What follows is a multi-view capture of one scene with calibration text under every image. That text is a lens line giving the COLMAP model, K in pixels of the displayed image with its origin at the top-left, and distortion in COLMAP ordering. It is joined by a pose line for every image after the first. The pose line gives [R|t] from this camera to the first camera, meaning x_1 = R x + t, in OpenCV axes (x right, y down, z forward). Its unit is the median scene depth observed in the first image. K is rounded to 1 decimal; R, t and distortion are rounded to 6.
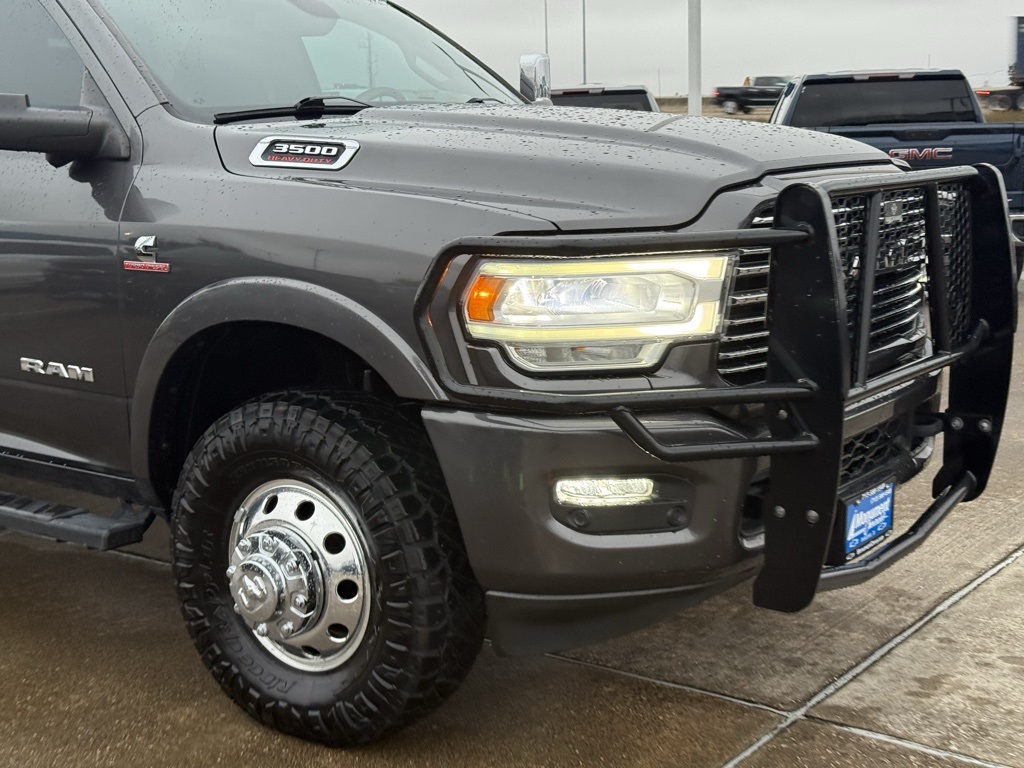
lens RADIAL K [[1418.2, 0, 515.6], [0, 1418.2, 370.3], [0, 0, 1]] dist [0.162930, -0.336165]
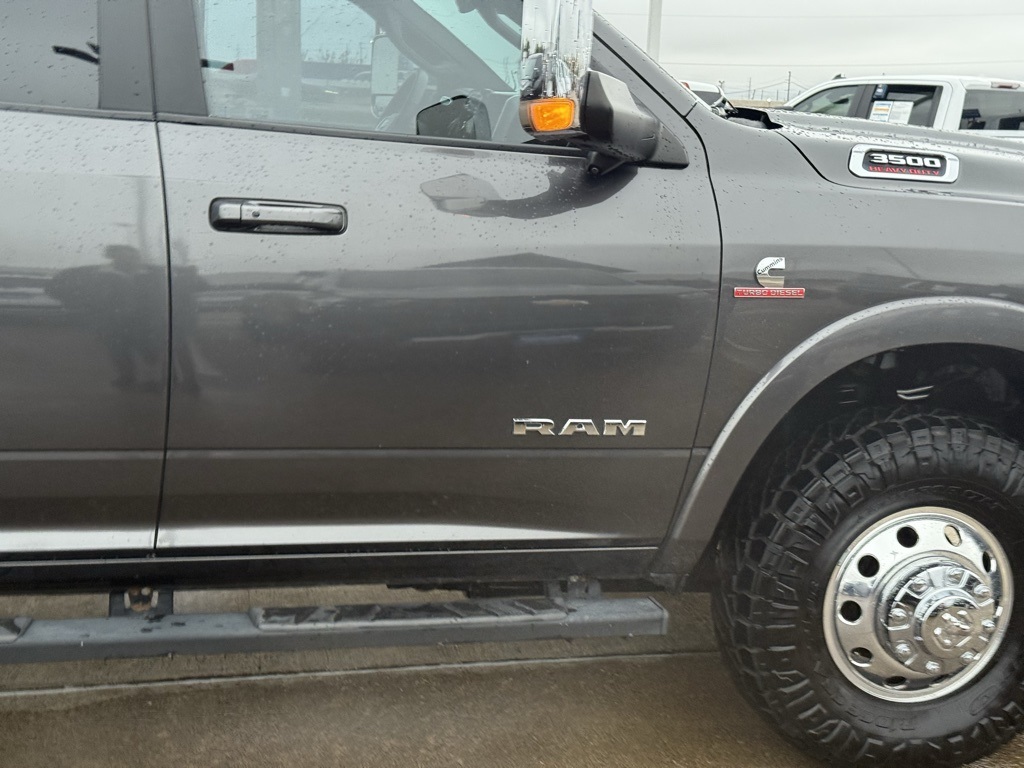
lens RADIAL K [[1418.2, 0, 515.6], [0, 1418.2, 370.3], [0, 0, 1]] dist [0.162930, -0.336165]
pose [[0.660771, -0.092181, 0.744905, -1.053787], [0.077144, 0.995515, 0.054763, -0.088863], [-0.746613, 0.021279, 0.664919, 0.566766]]
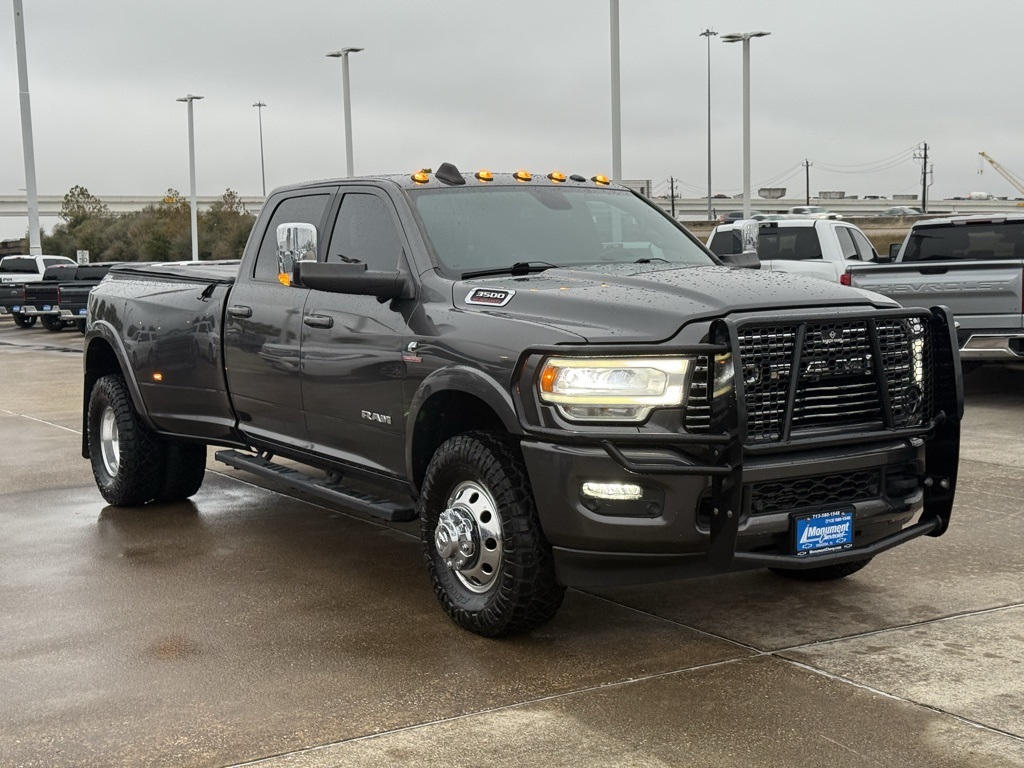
lens RADIAL K [[1418.2, 0, 515.6], [0, 1418.2, 370.3], [0, 0, 1]] dist [0.162930, -0.336165]
pose [[0.926763, 0.028849, -0.374538, 0.549871], [-0.058485, 0.995970, -0.068000, 0.057056], [0.371067, 0.084924, 0.924715, -0.616245]]
